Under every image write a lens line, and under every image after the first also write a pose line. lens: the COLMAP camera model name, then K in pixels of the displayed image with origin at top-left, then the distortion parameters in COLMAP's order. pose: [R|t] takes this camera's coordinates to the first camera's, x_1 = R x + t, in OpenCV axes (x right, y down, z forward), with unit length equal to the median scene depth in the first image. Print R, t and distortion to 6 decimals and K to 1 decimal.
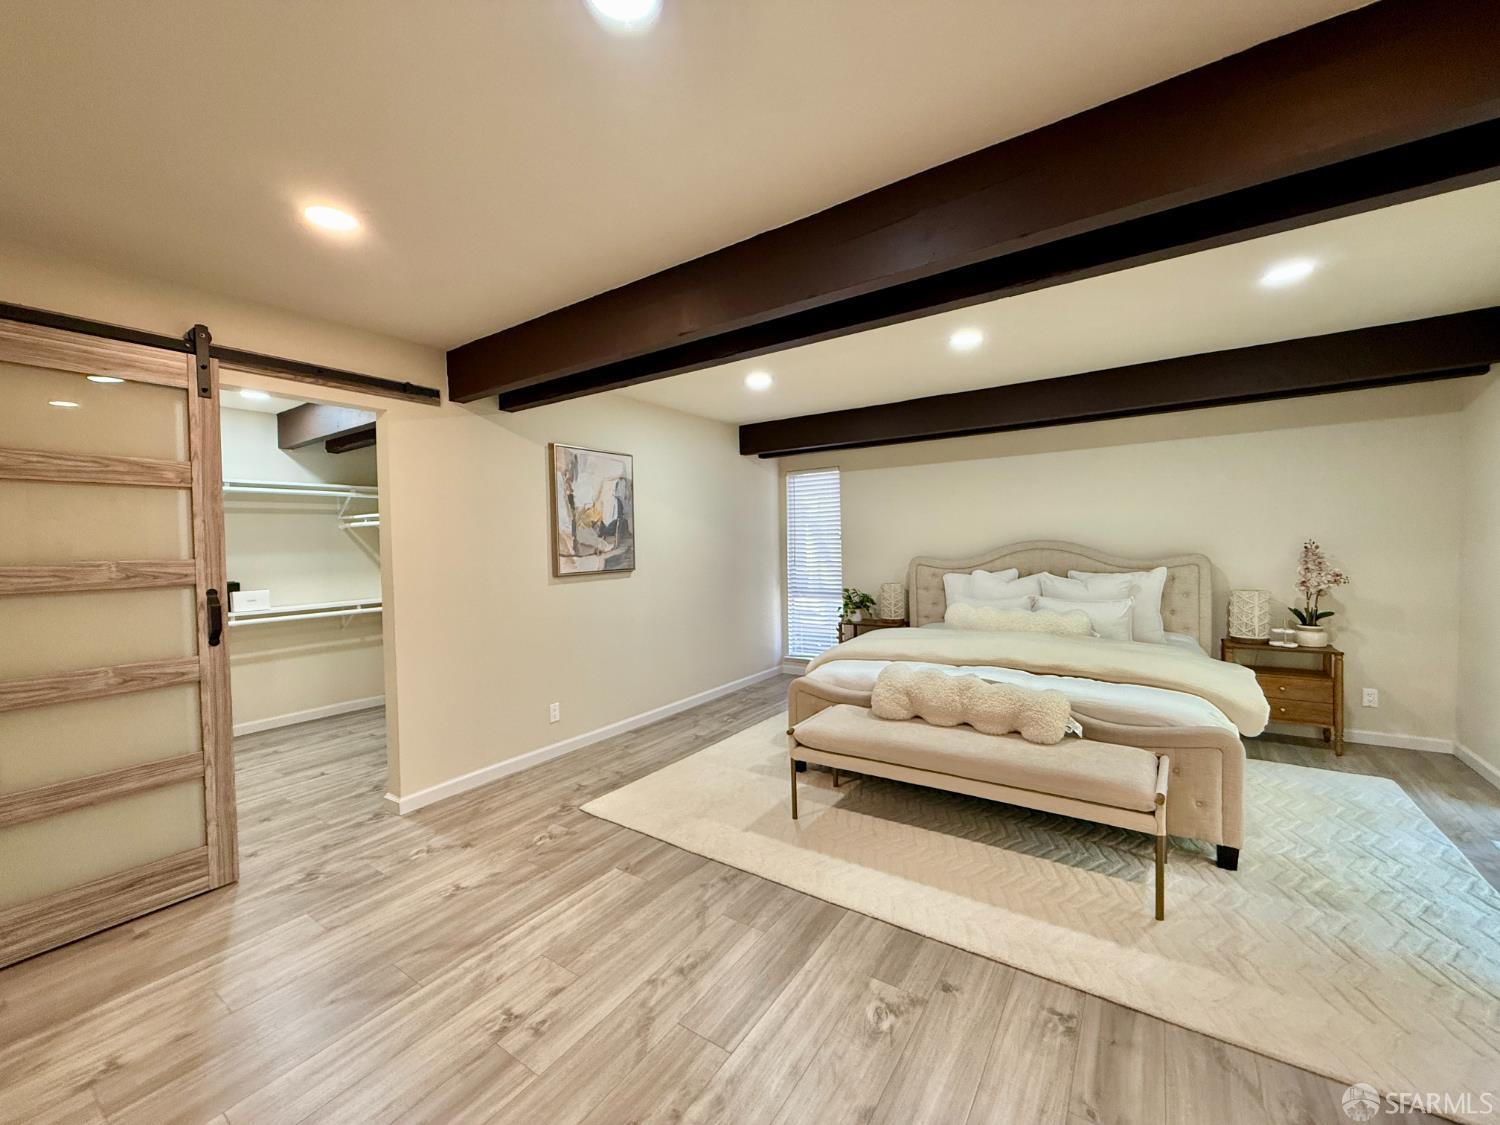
lens RADIAL K [[600.6, 0, 749.2], [0, 600.6, 558.4], [0, 0, 1]] dist [-0.004416, 0.001219]
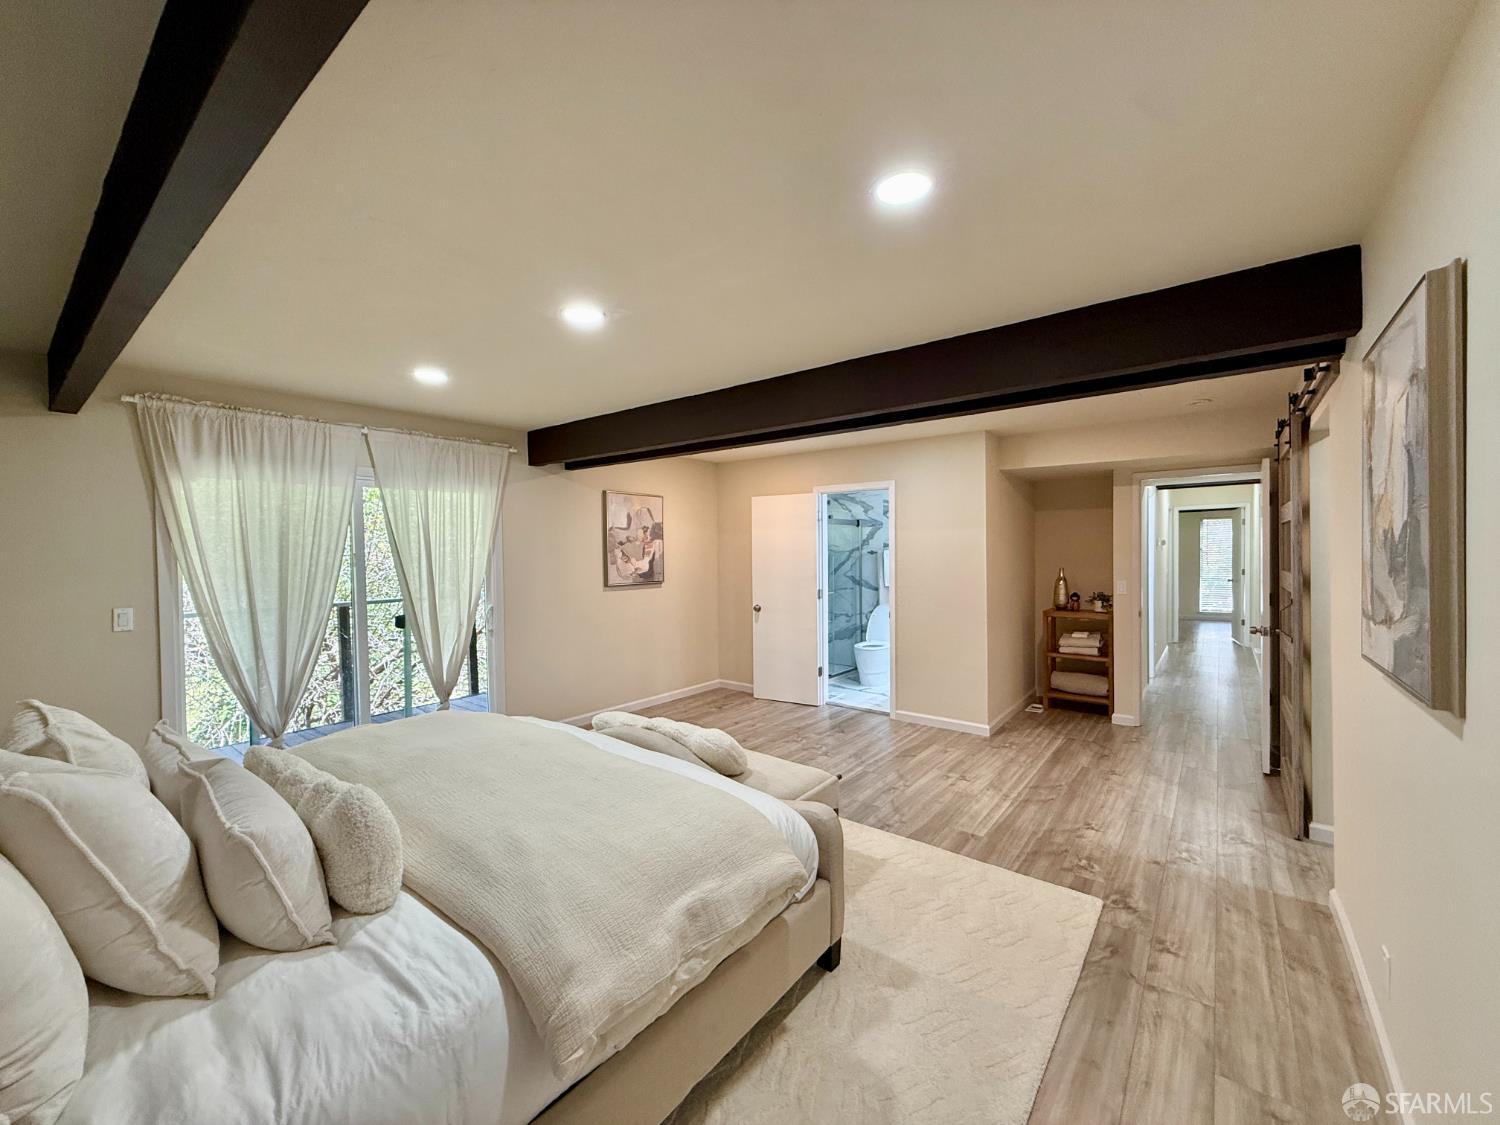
lens RADIAL K [[600.6, 0, 751.9], [0, 600.6, 559.4], [0, 0, 1]] dist [-0.004416, 0.001219]
pose [[-0.997293, 0.027728, 0.068102, 0.159622], [0.030002, 0.999018, 0.032601, -0.110728], [-0.067131, 0.034556, -0.997146, 2.396420]]
